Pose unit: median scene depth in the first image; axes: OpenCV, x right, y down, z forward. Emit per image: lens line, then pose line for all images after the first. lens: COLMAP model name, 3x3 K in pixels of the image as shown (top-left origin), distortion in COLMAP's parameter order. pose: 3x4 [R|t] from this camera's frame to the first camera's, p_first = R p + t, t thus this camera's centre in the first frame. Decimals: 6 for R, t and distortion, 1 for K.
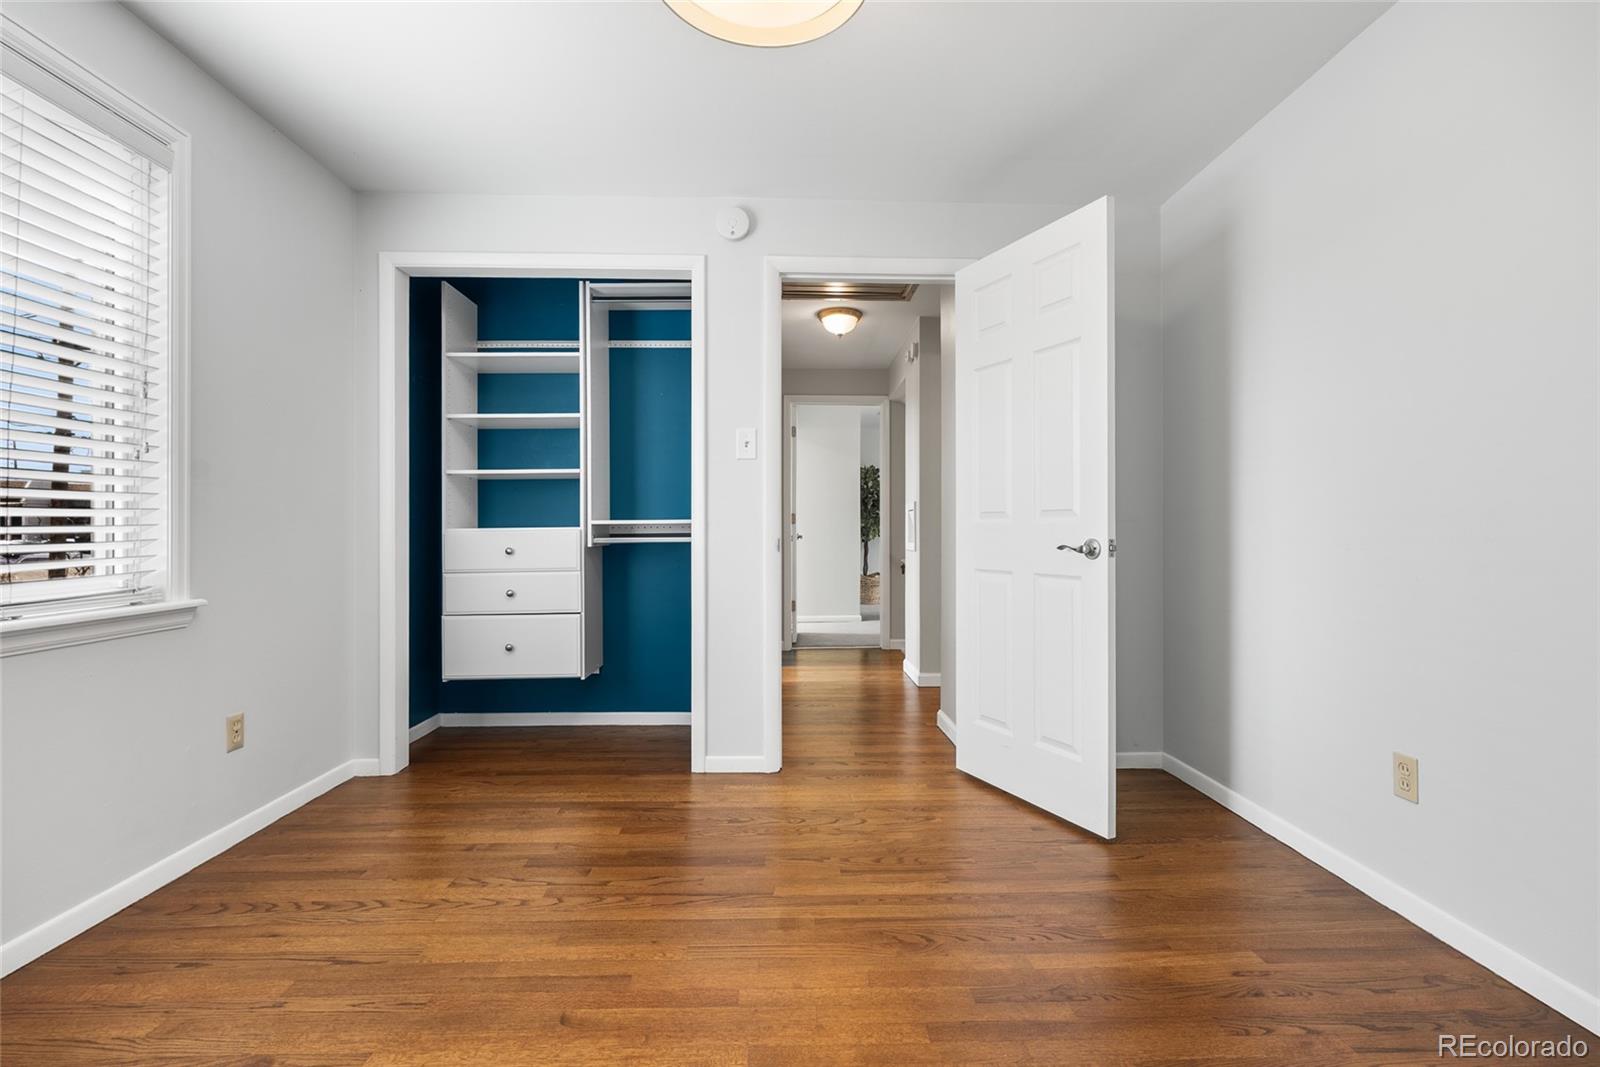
lens RADIAL K [[756.3, 0, 801.2], [0, 756.3, 526.0], [0, 0, 1]] dist [-0.000923, -0.000172]
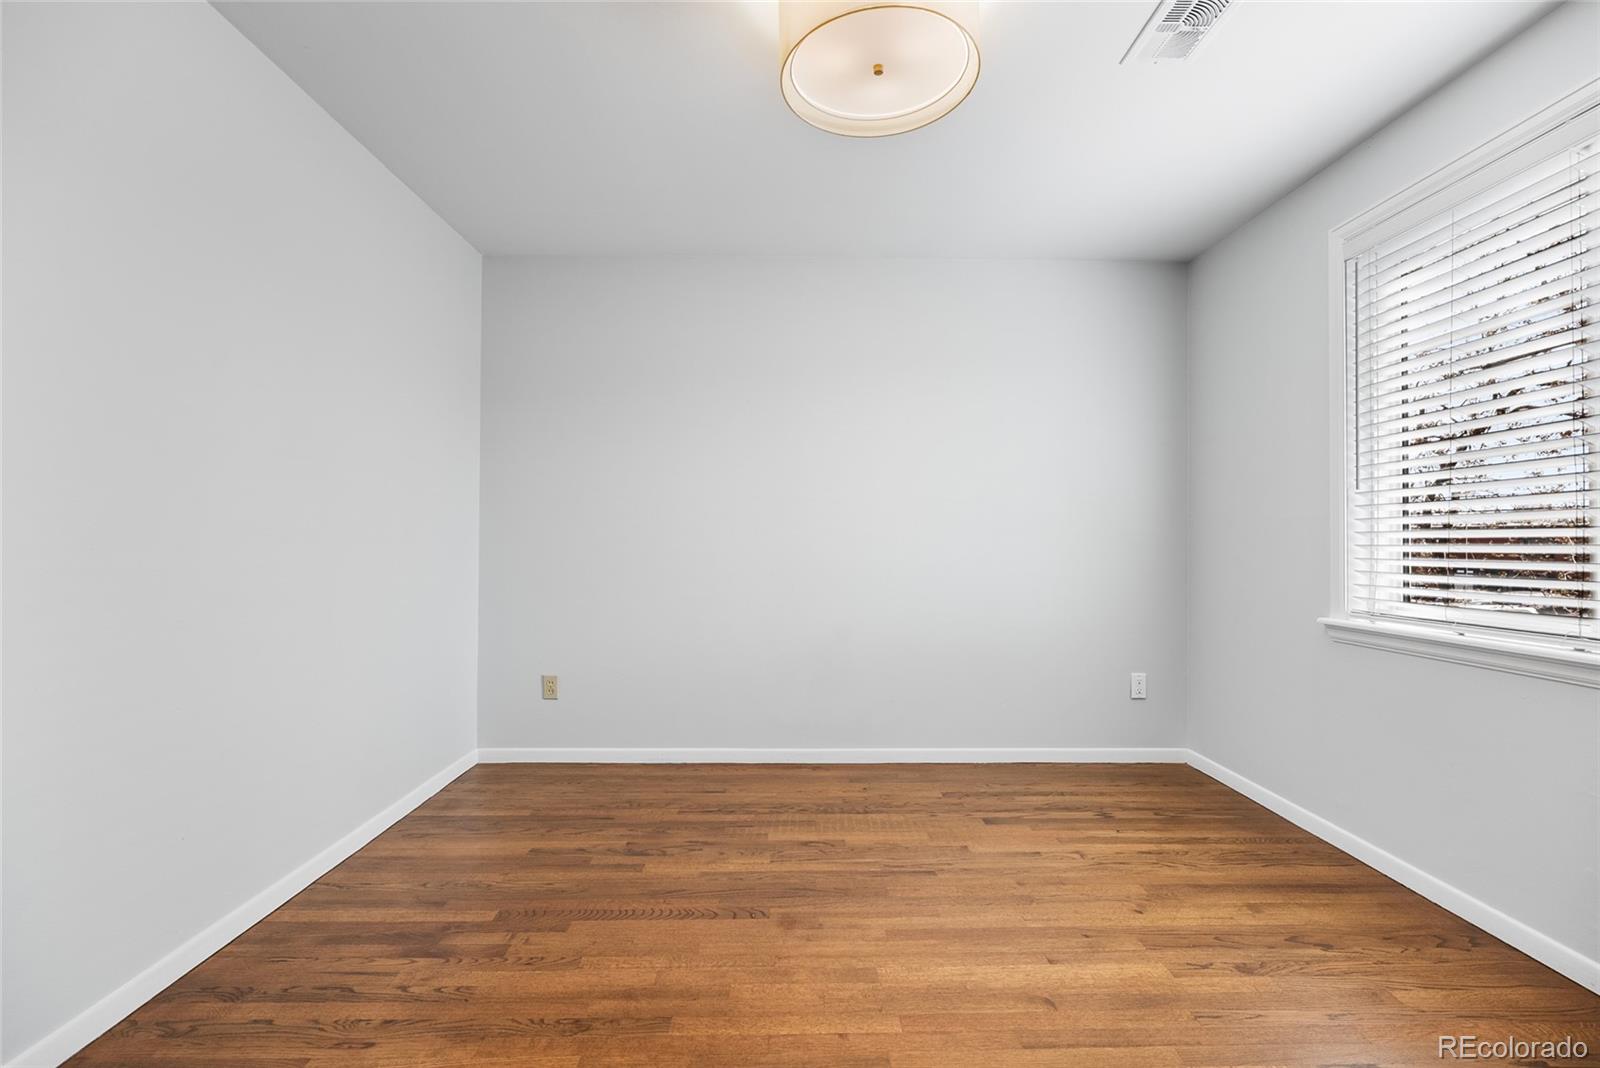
lens RADIAL K [[756.3, 0, 801.2], [0, 756.3, 526.5], [0, 0, 1]] dist [-0.000923, -0.000172]
pose [[-0.999919, -0.002906, 0.012376, 0.042627], [-0.003164, 0.999776, -0.020917, -0.026893], [-0.012312, -0.020955, -0.999705, 2.143042]]
